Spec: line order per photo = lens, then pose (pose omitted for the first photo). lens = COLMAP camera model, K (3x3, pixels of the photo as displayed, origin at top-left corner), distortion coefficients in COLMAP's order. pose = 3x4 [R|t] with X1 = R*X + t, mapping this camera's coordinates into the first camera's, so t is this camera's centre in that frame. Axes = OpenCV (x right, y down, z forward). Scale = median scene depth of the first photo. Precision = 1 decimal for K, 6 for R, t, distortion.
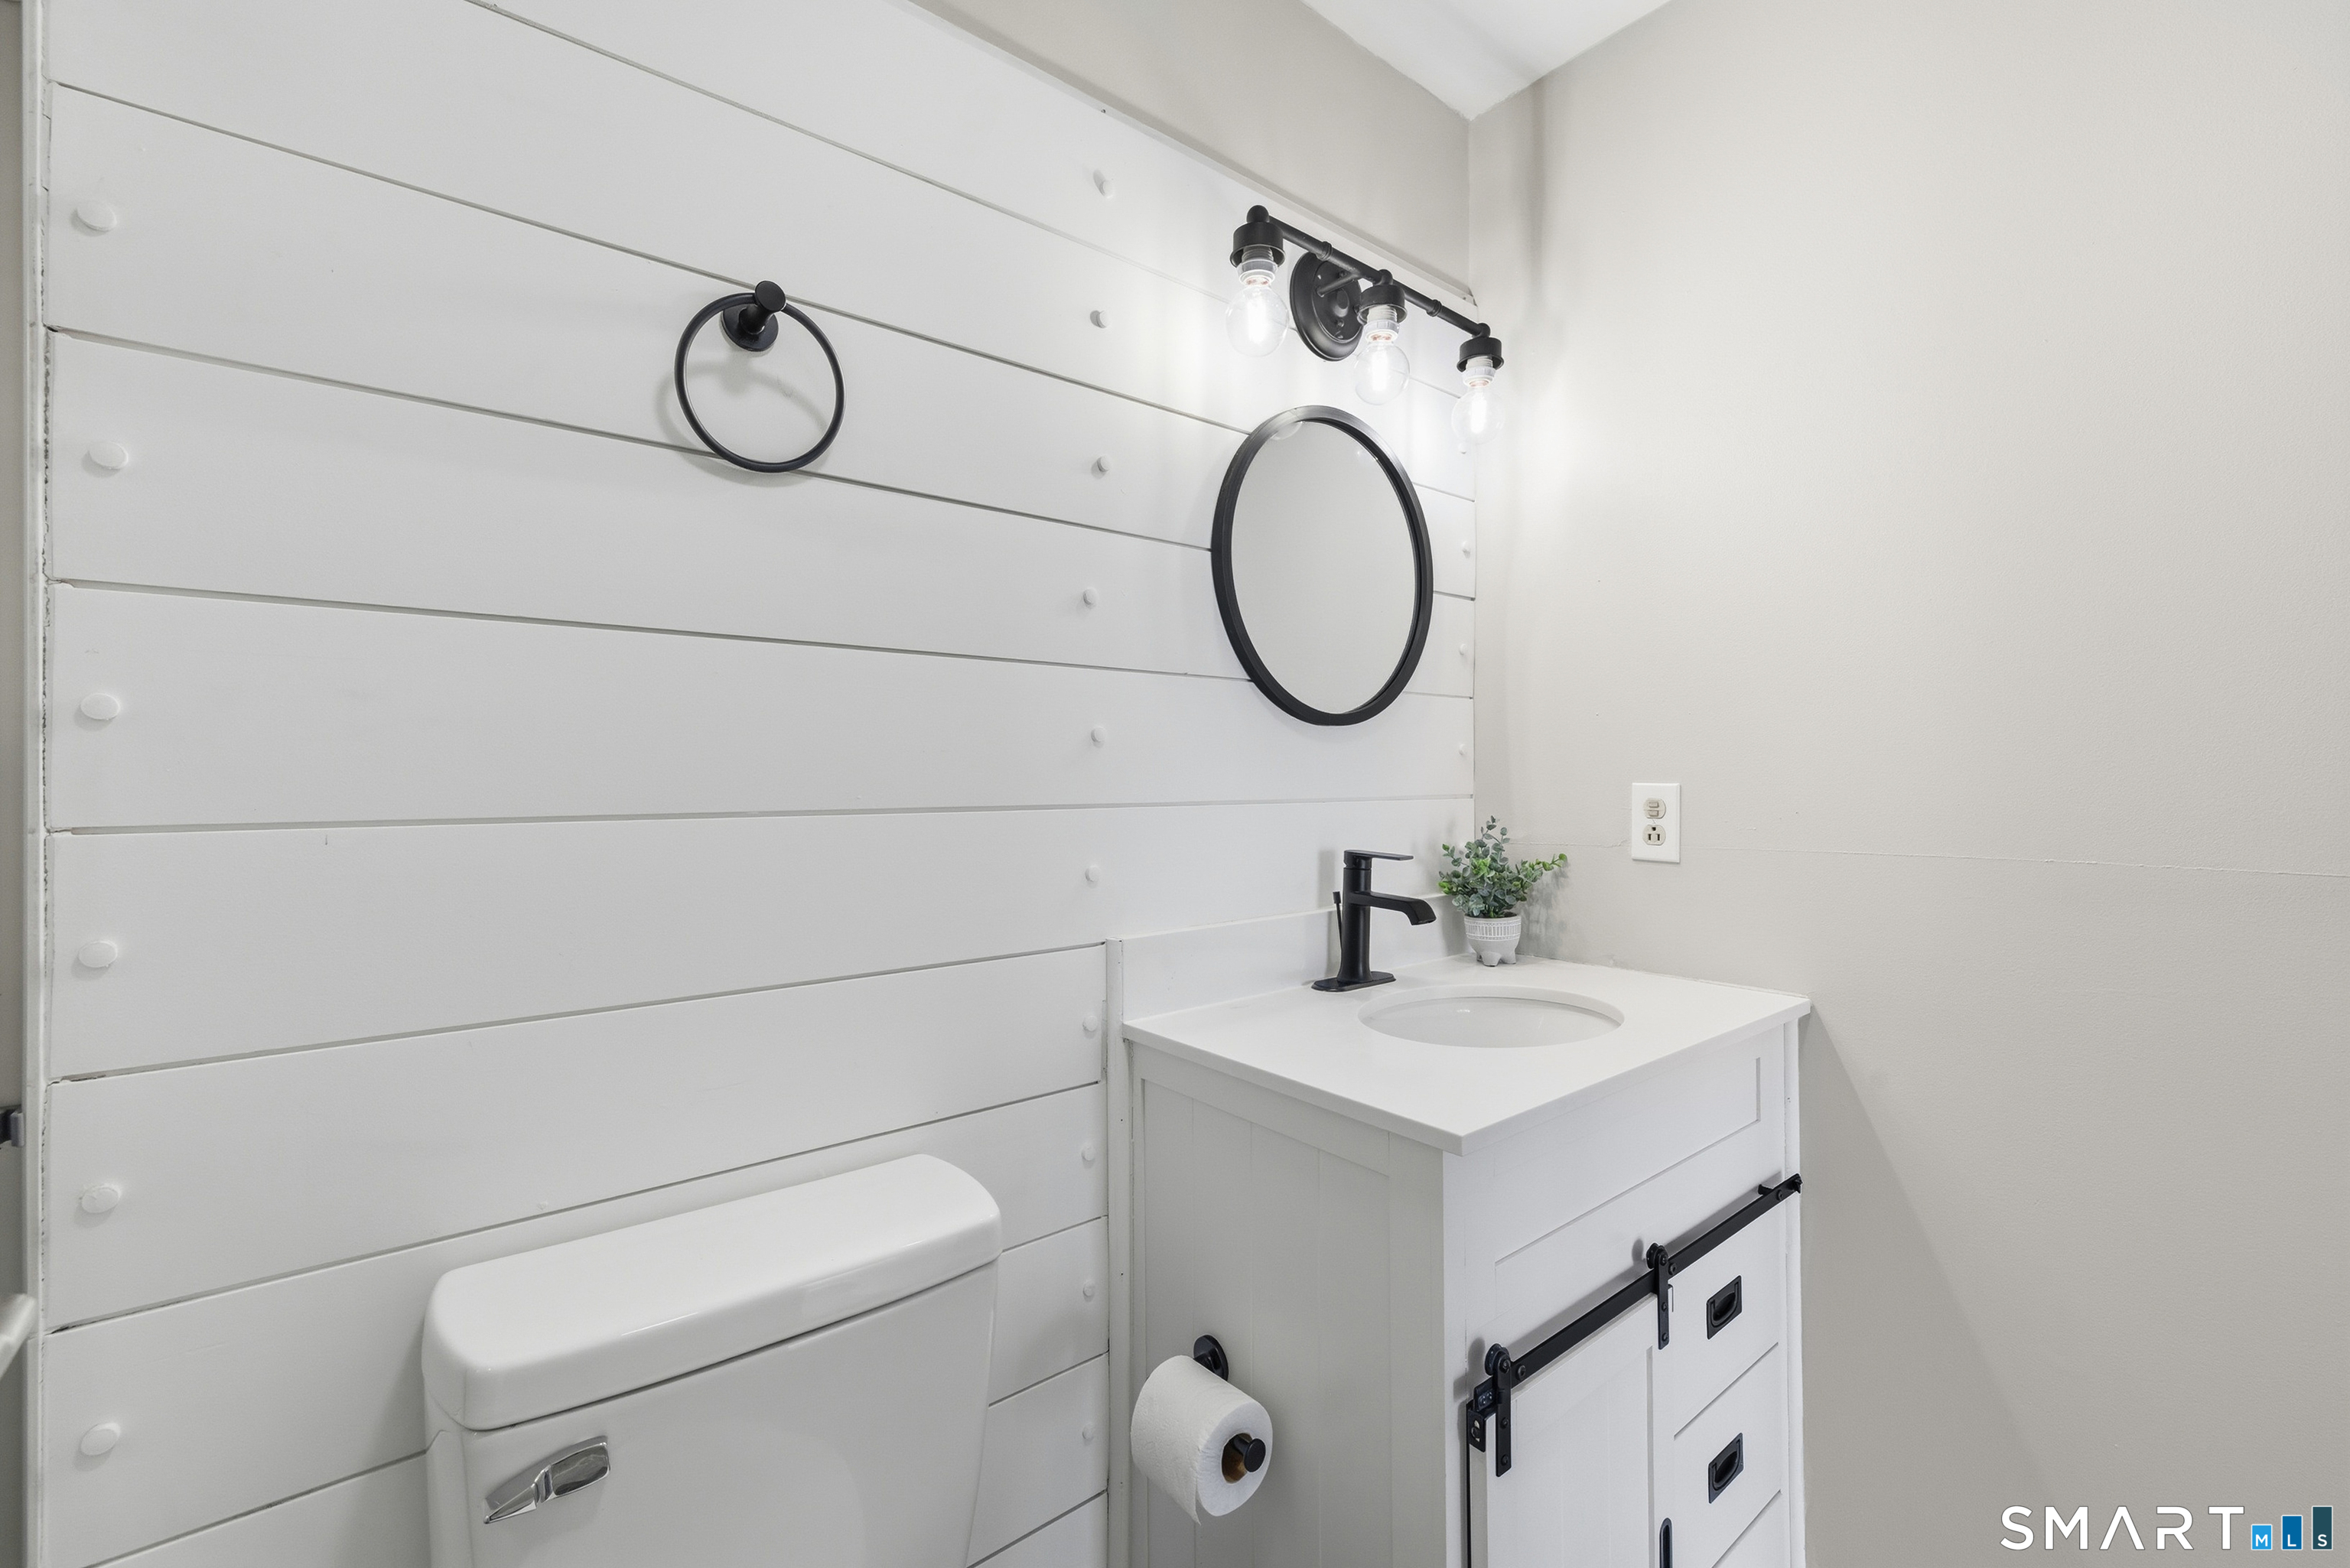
lens RADIAL K [[997.9, 0, 1159.5], [0, 997.9, 775.4], [0, 0, 1]] dist [0.008672, -0.002206]
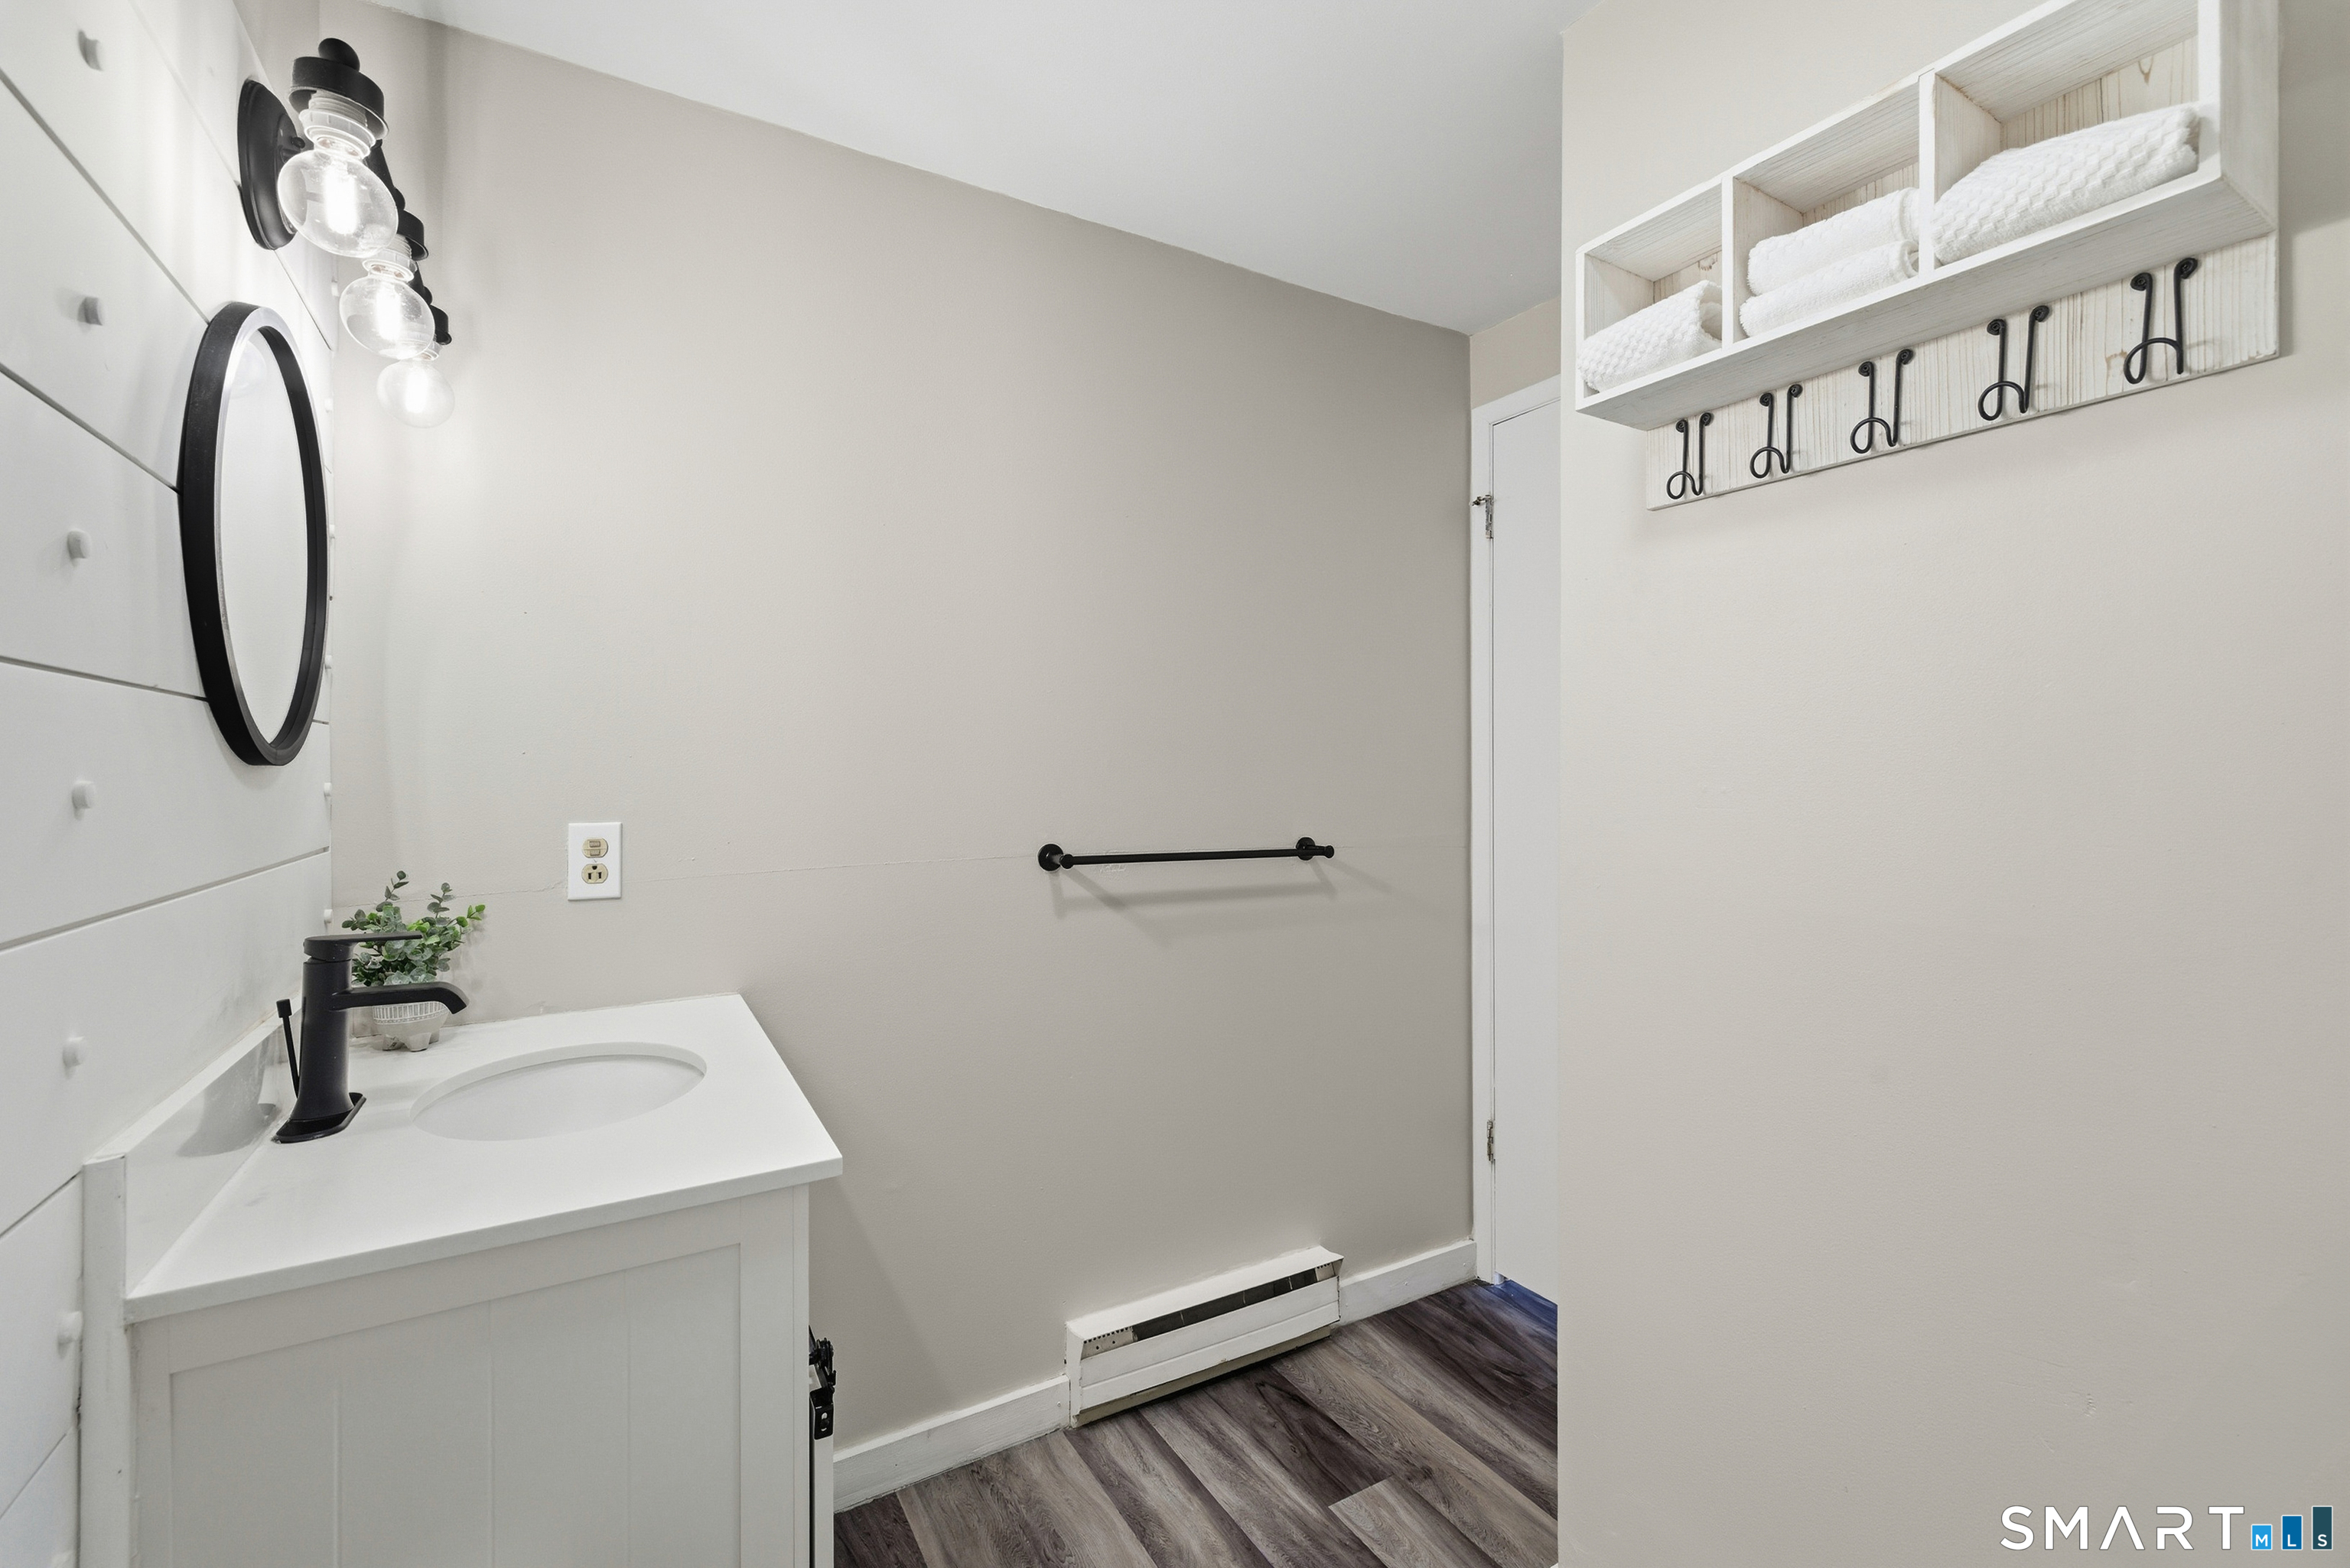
lens RADIAL K [[997.9, 0, 1161.3], [0, 997.9, 772.8], [0, 0, 1]] dist [0.008672, -0.002206]
pose [[0.135880, -0.002510, 0.990722, -0.448892], [0.002371, 0.999995, 0.002208, -0.045312], [-0.990722, 0.002049, 0.135885, 0.286216]]
